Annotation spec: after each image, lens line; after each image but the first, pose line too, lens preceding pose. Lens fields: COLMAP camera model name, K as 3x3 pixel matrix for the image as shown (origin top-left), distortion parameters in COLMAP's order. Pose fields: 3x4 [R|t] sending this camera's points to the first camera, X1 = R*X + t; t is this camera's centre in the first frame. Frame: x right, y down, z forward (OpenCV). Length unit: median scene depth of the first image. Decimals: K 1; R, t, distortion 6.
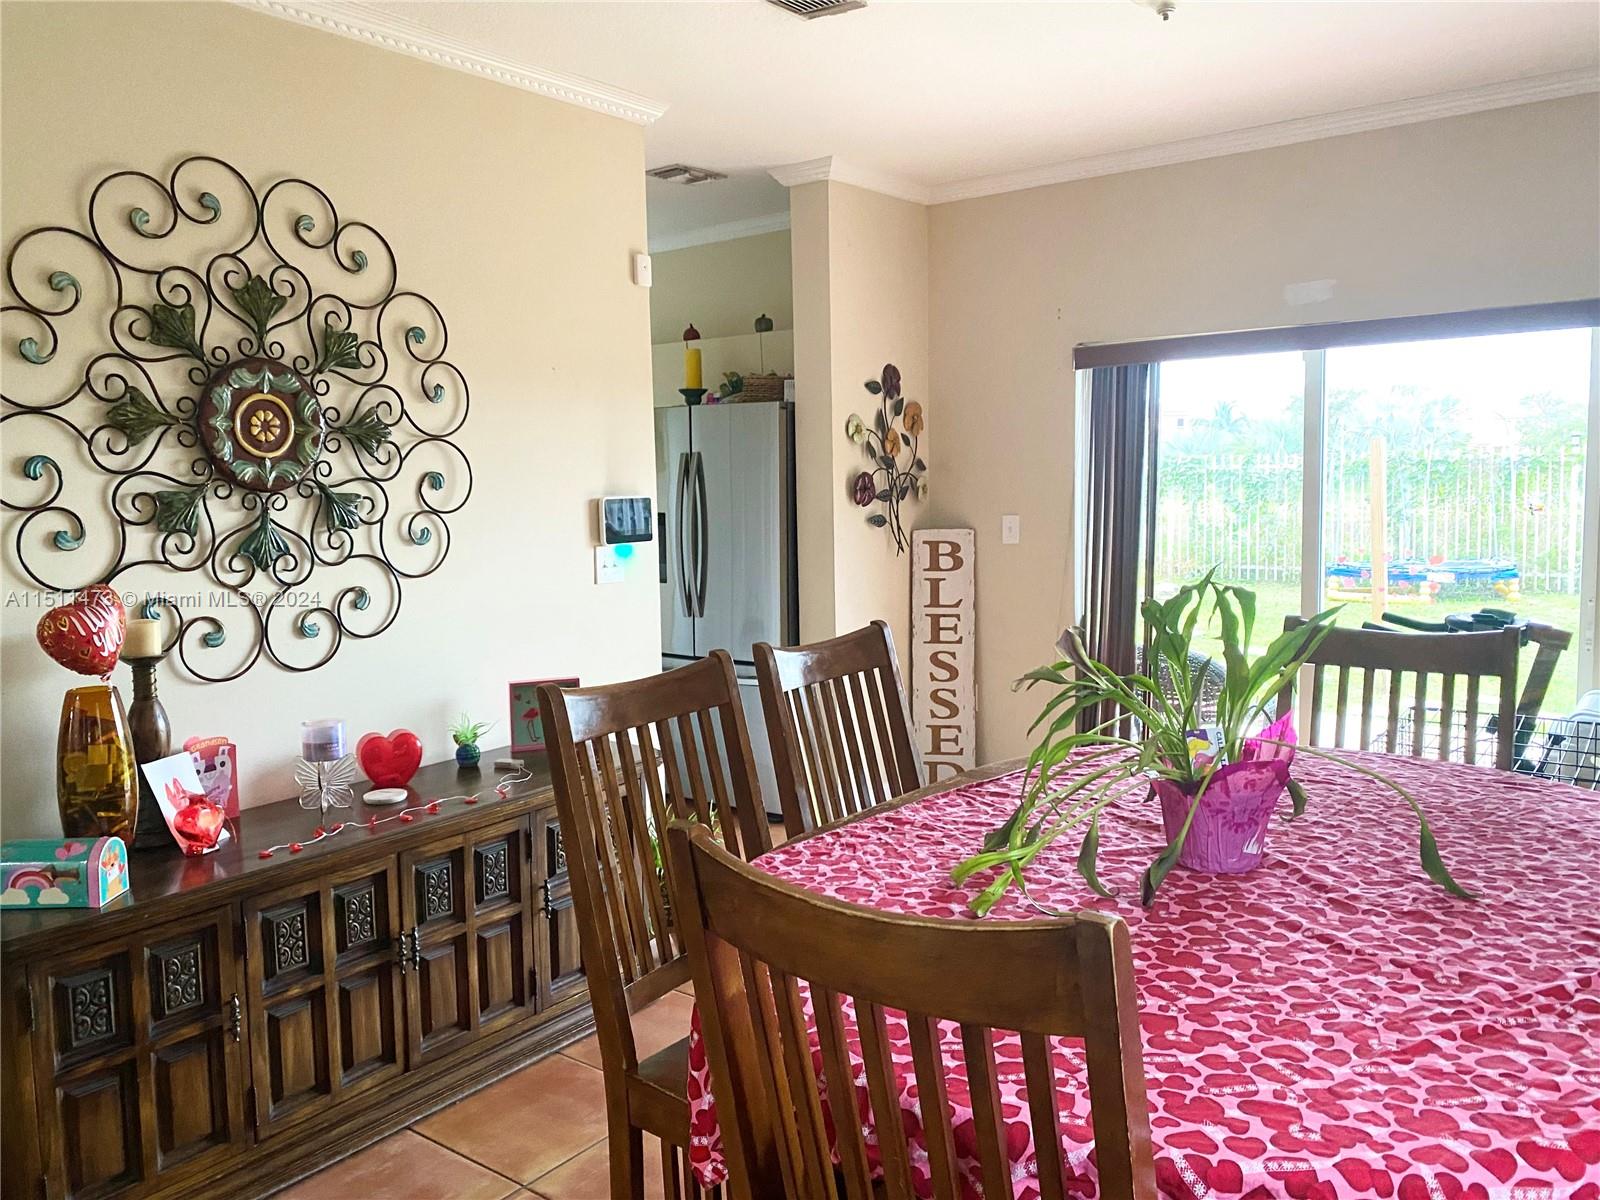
lens RADIAL K [[1213.1, 0, 800.0], [0, 1213.1, 600.0], [0, 0, 1]] dist [0.002297, 0.001766]
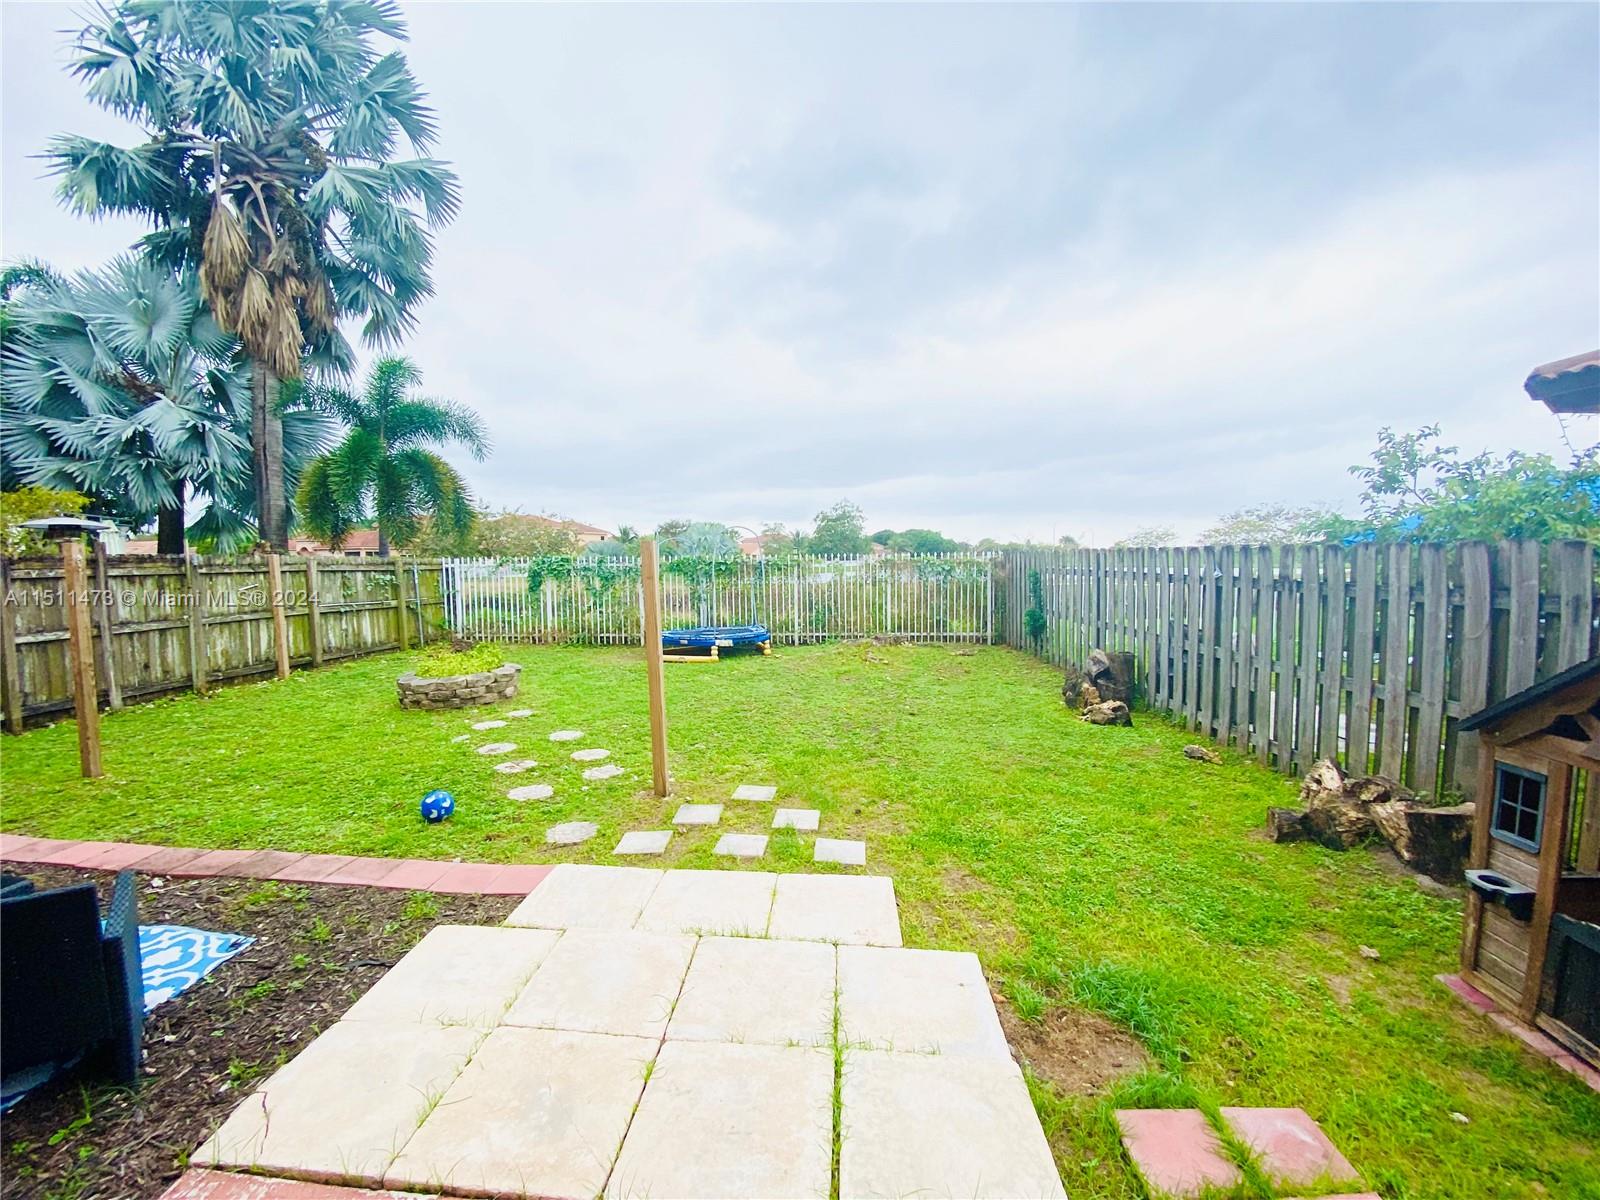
lens RADIAL K [[643.3, 0, 800.0], [0, 643.3, 600.0], [0, 0, 1]] dist [0.017894, -0.018348]
pose [[0.827706, -0.023002, 0.560690, 0.138304], [0.050591, 0.998150, -0.033735, -0.031513], [-0.558876, 0.056289, 0.827338, 0.249481]]
